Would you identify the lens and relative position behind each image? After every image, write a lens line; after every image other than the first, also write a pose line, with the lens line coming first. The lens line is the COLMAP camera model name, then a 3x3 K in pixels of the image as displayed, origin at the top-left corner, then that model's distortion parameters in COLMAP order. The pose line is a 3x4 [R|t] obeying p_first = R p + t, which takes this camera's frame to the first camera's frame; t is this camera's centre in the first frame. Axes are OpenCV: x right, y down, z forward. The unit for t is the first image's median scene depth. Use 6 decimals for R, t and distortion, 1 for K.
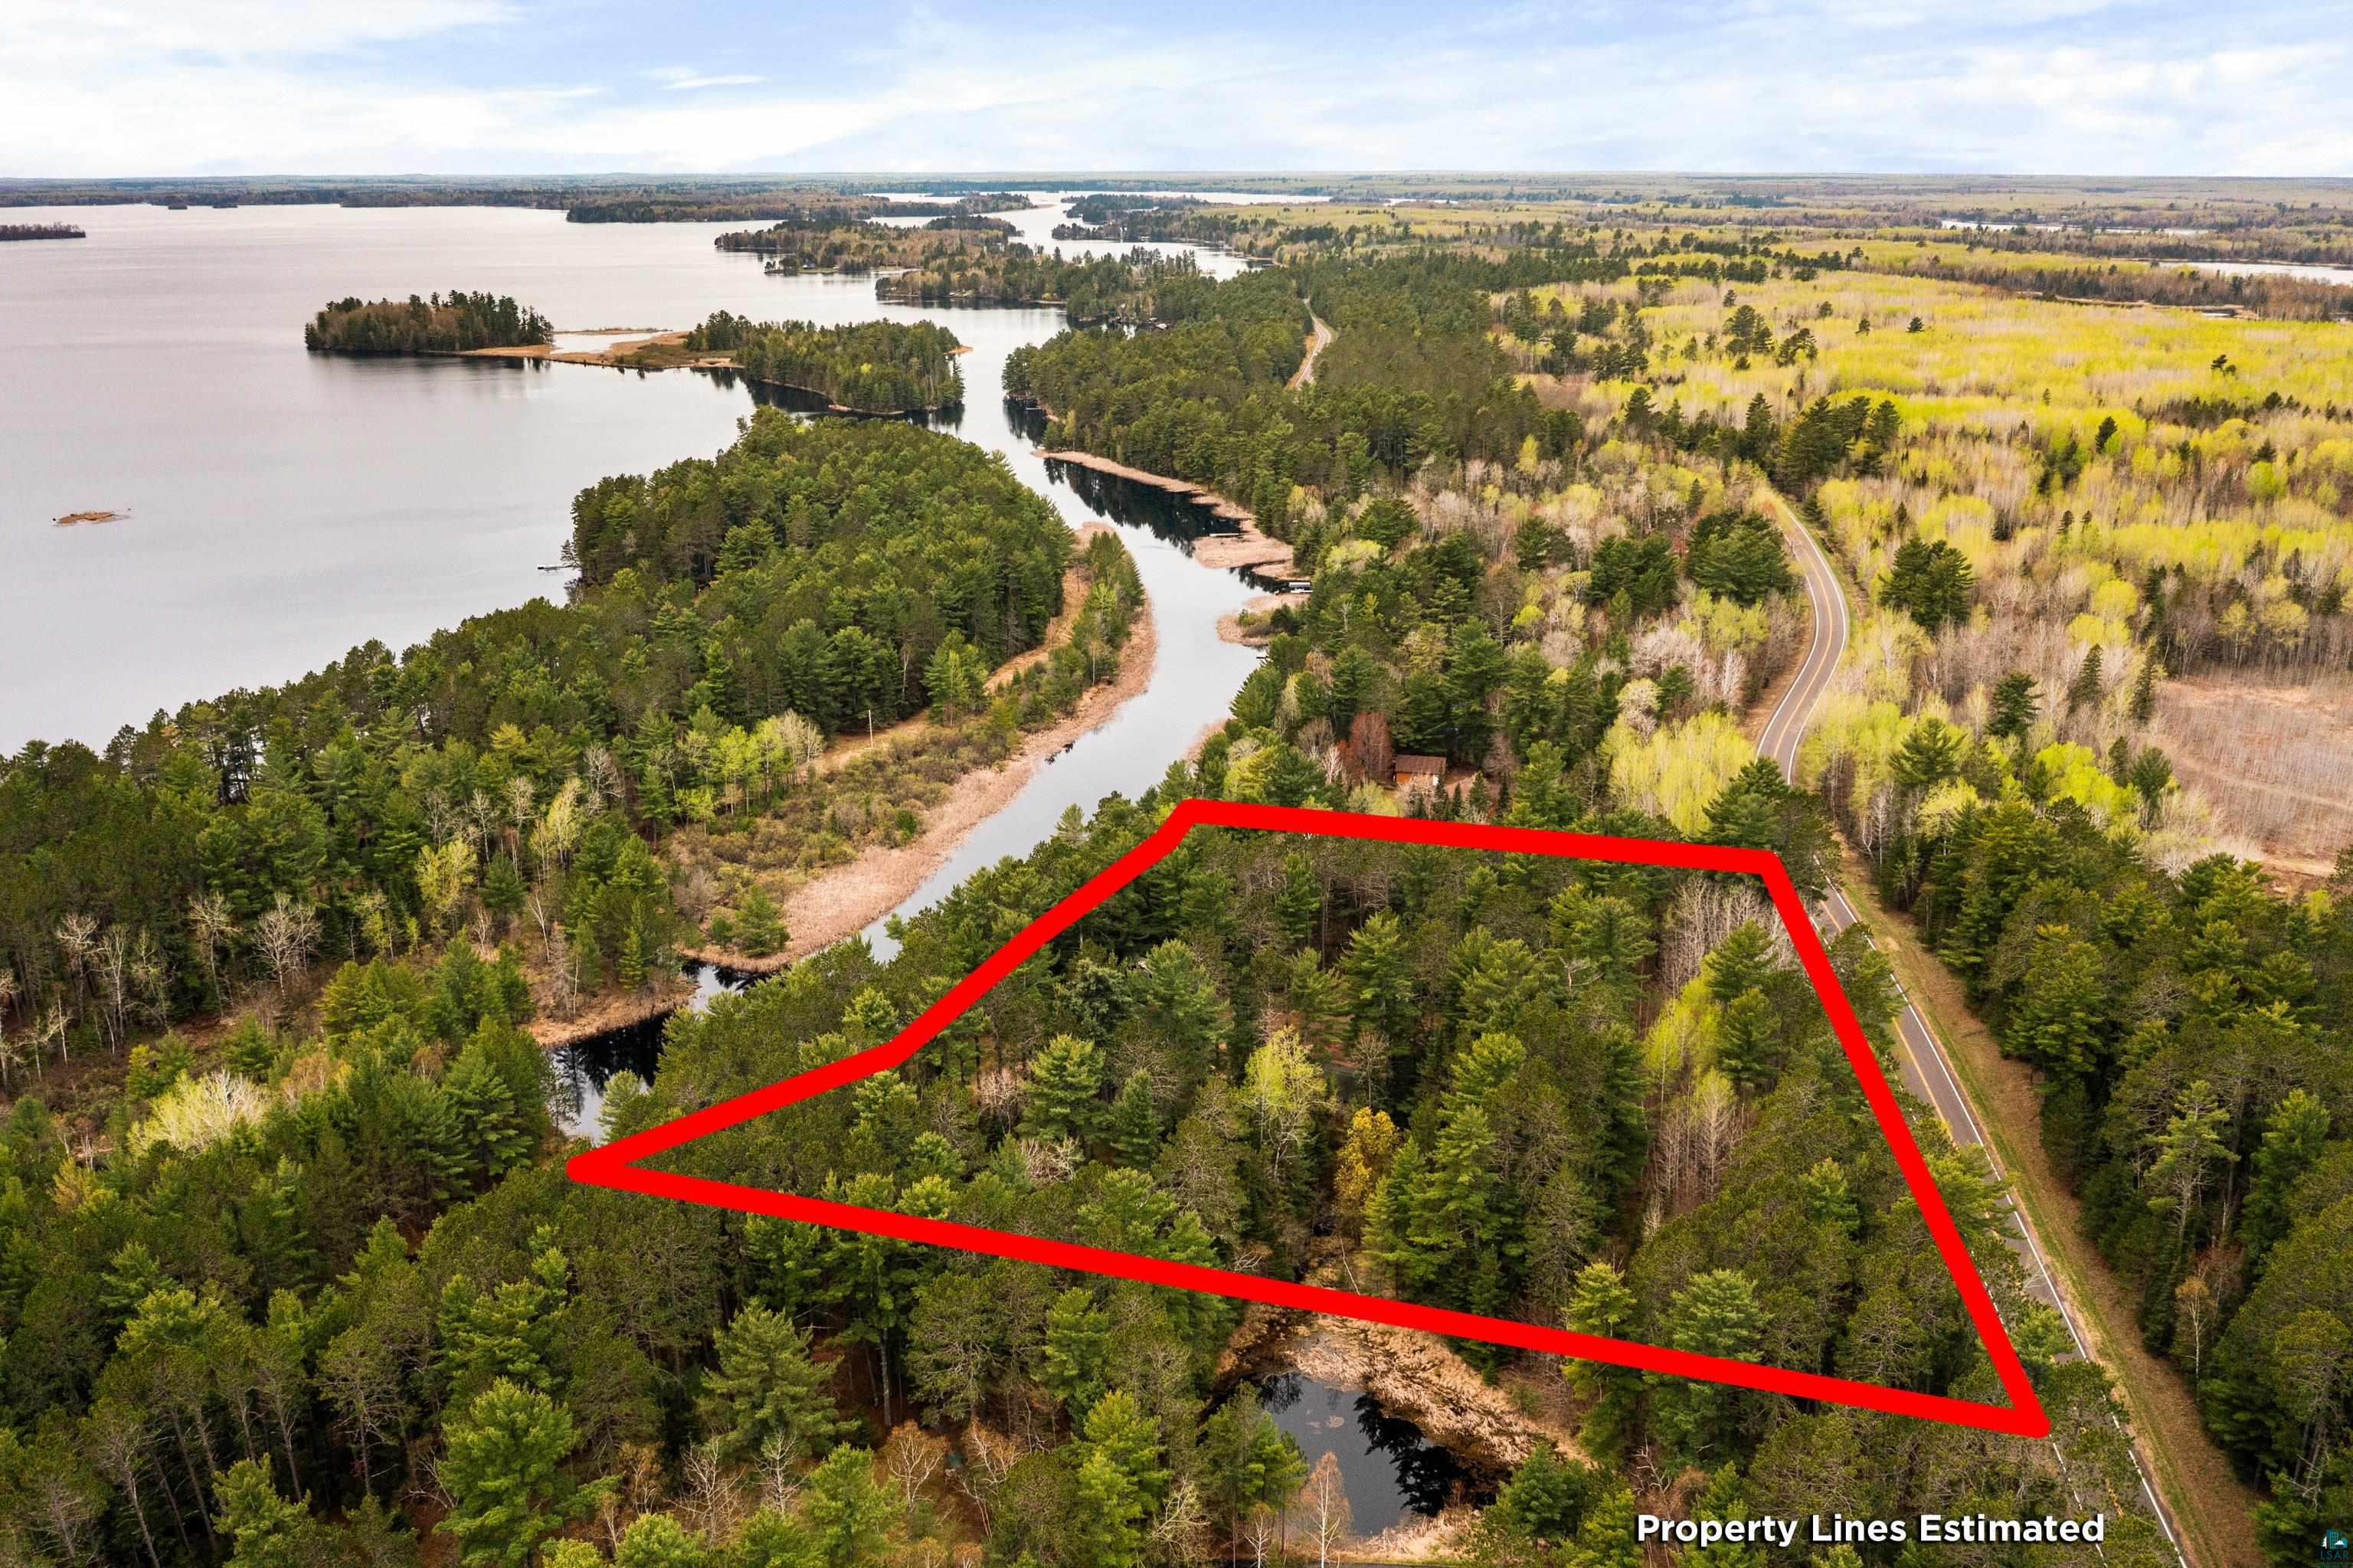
lens RADIAL K [[1839.1, 0, 1177.4], [0, 1839.1, 783.9], [0, 0, 1]] dist [-0.025138, 0.001388]
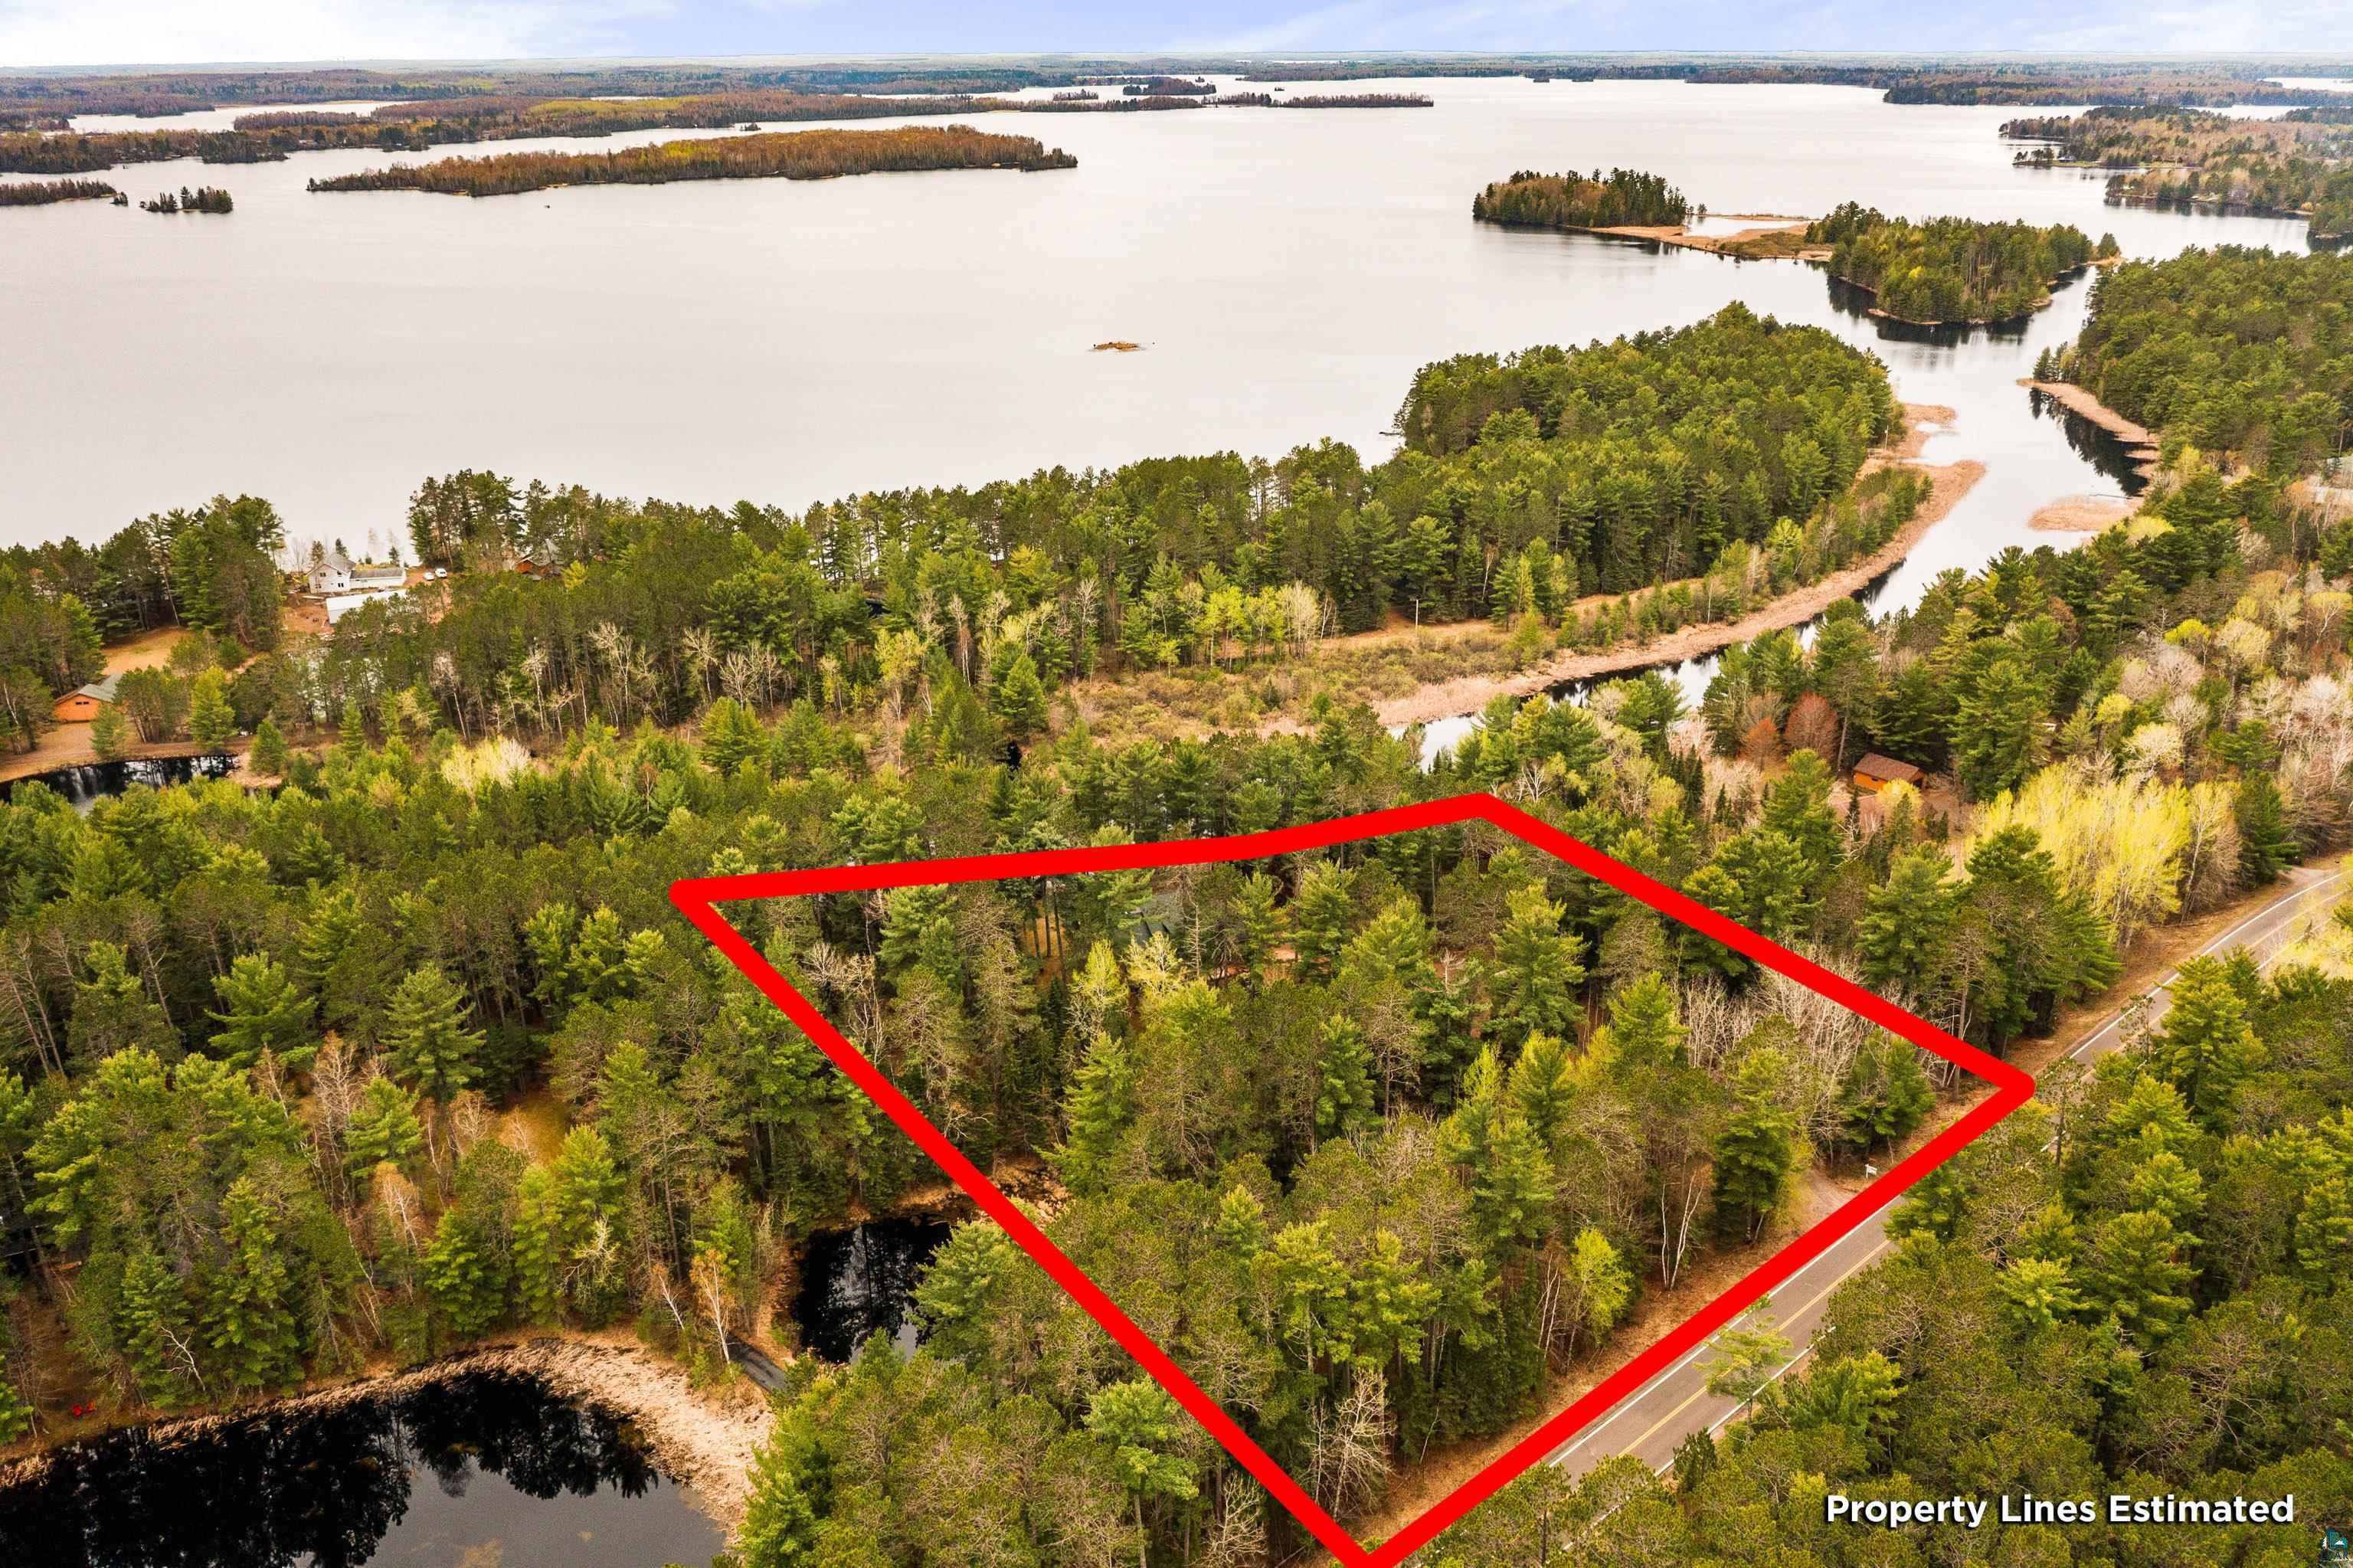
lens RADIAL K [[1839.1, 0, 1175.3], [0, 1839.1, 783.4], [0, 0, 1]] dist [-0.025138, 0.001388]
pose [[0.769755, 0.233209, -0.594214, 0.109240], [-0.197334, 0.972214, 0.125932, -0.013252], [0.607072, 0.020321, 0.794387, 0.035033]]
